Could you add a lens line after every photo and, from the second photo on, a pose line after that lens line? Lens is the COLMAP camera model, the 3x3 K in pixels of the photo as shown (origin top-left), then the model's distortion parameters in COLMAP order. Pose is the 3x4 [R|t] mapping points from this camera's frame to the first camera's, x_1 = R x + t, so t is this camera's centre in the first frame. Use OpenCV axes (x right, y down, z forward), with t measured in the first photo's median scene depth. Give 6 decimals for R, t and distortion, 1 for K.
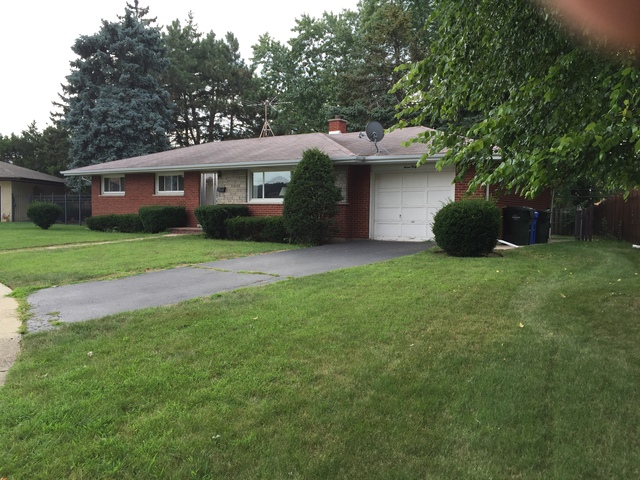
lens RADIAL K [[543.1, 0, 320.0], [0, 543.1, 240.0], [0, 0, 1]] dist [-0.006029, -0.006063]
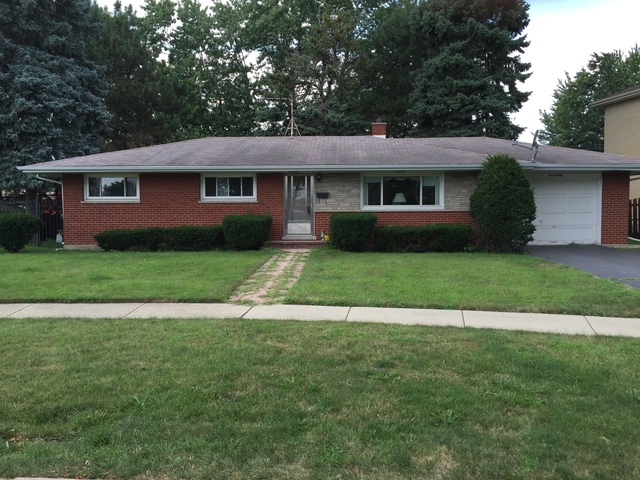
lens RADIAL K [[543.1, 0, 320.0], [0, 543.1, 240.0], [0, 0, 1]] dist [-0.006029, -0.006063]
pose [[0.839707, -0.034977, 0.541911, -0.586825], [0.044567, 0.998996, -0.004578, -0.016688], [-0.541207, 0.027995, 0.840423, 0.257892]]
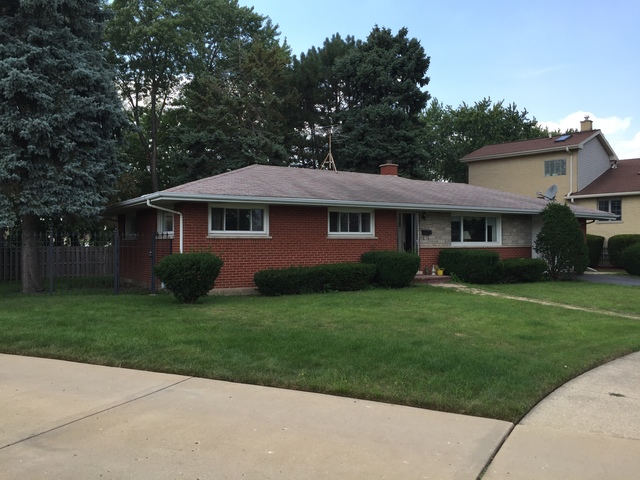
lens RADIAL K [[575.6, 0, 320.0], [0, 575.6, 240.0], [0, 0, 1]] dist [0.004405, 0.000696]
pose [[0.377164, 0.002705, 0.926143, -1.025383], [0.070939, 0.996974, -0.031800, -0.056006], [-0.923426, 0.077693, 0.375830, 0.725957]]
